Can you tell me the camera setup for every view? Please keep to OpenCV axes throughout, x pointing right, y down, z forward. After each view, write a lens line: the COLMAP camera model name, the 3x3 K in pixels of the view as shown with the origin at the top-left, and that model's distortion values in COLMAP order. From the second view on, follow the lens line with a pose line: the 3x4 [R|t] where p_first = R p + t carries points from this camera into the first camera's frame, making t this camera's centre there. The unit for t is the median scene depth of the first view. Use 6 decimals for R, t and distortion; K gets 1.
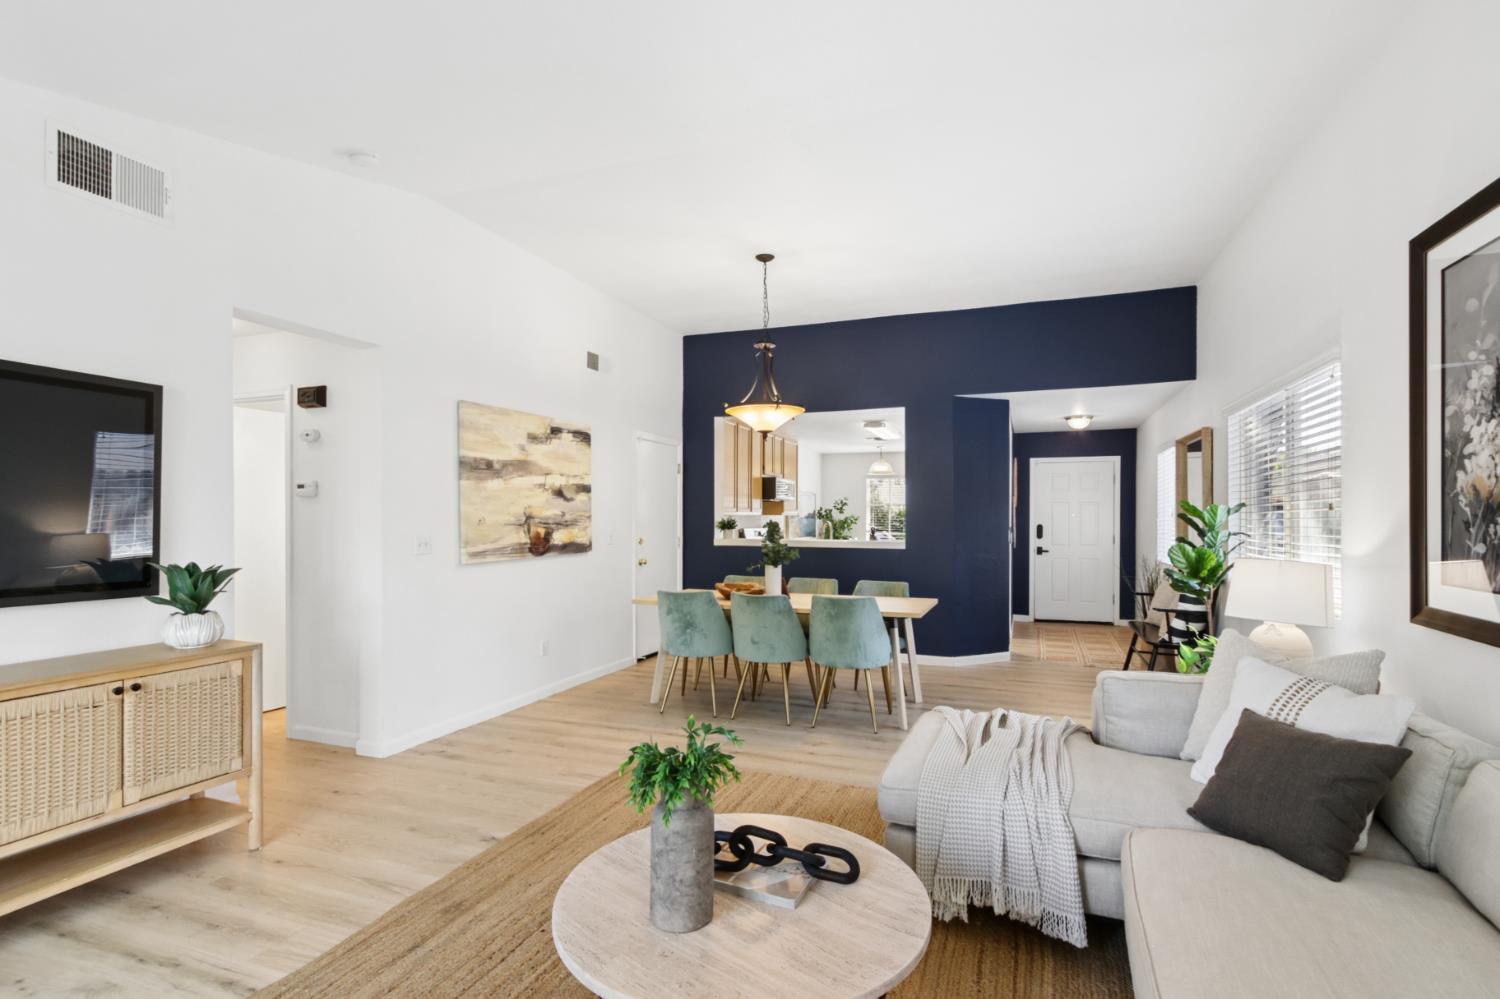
lens RADIAL K [[718.5, 0, 757.3], [0, 718.5, 506.2], [0, 0, 1]] dist [0.004969, 0.000440]
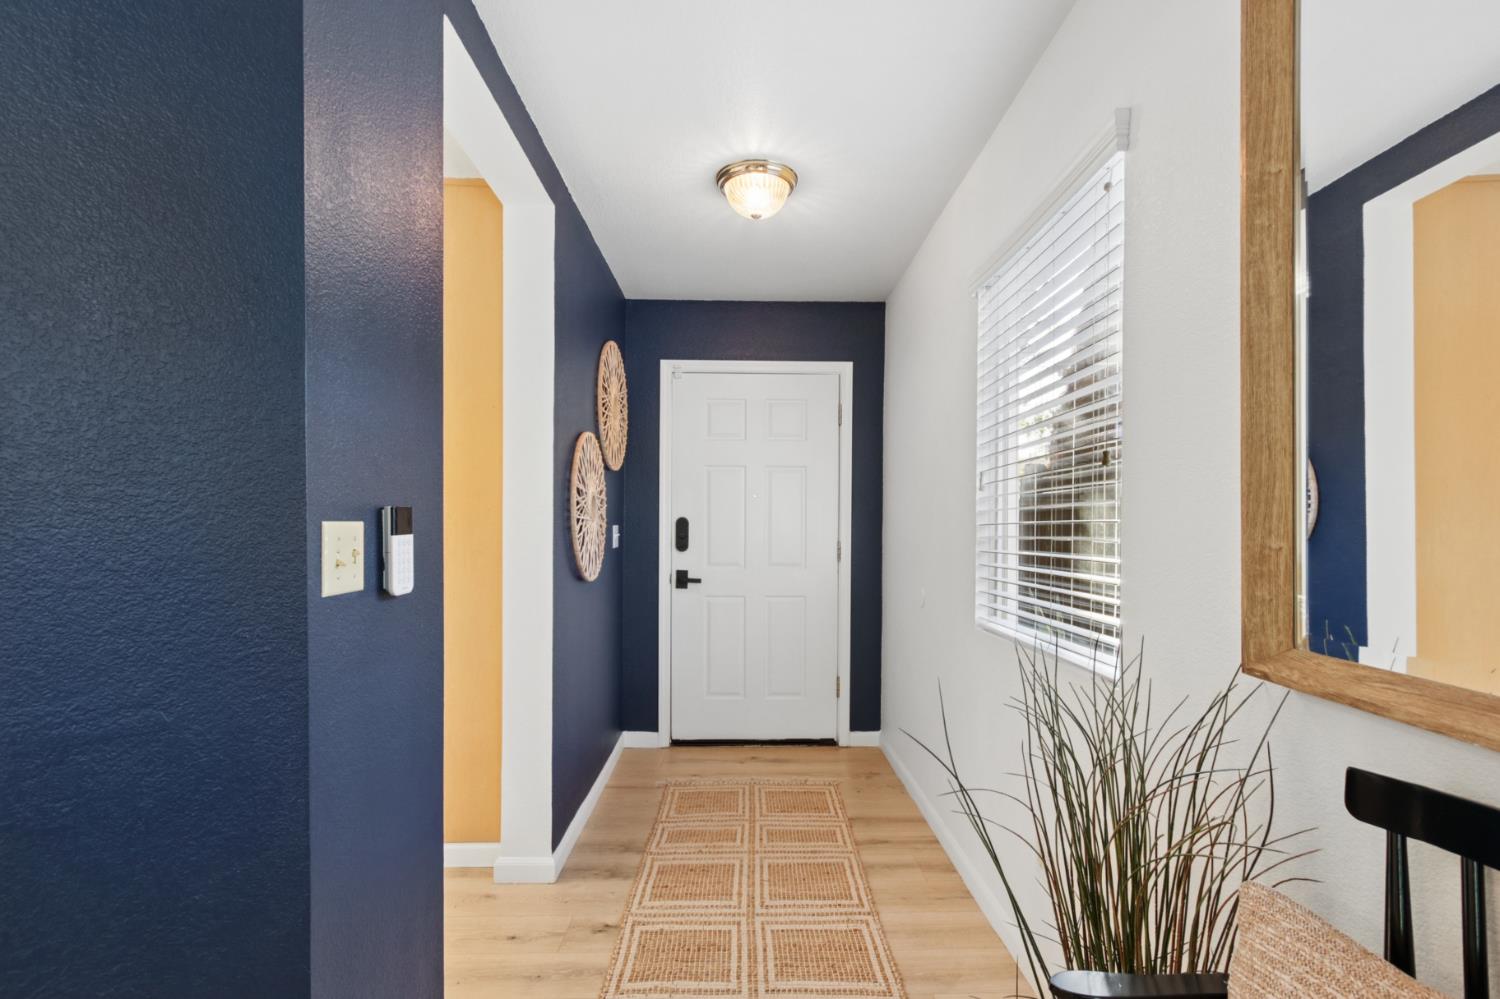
lens RADIAL K [[718.5, 0, 751.3], [0, 718.5, 495.5], [0, 0, 1]] dist [0.004969, 0.000440]
pose [[0.929635, 0.001121, 0.368481, 0.284870], [-0.003277, 0.999981, 0.005227, 0.010496], [-0.368468, -0.006066, 0.929621, 0.613626]]
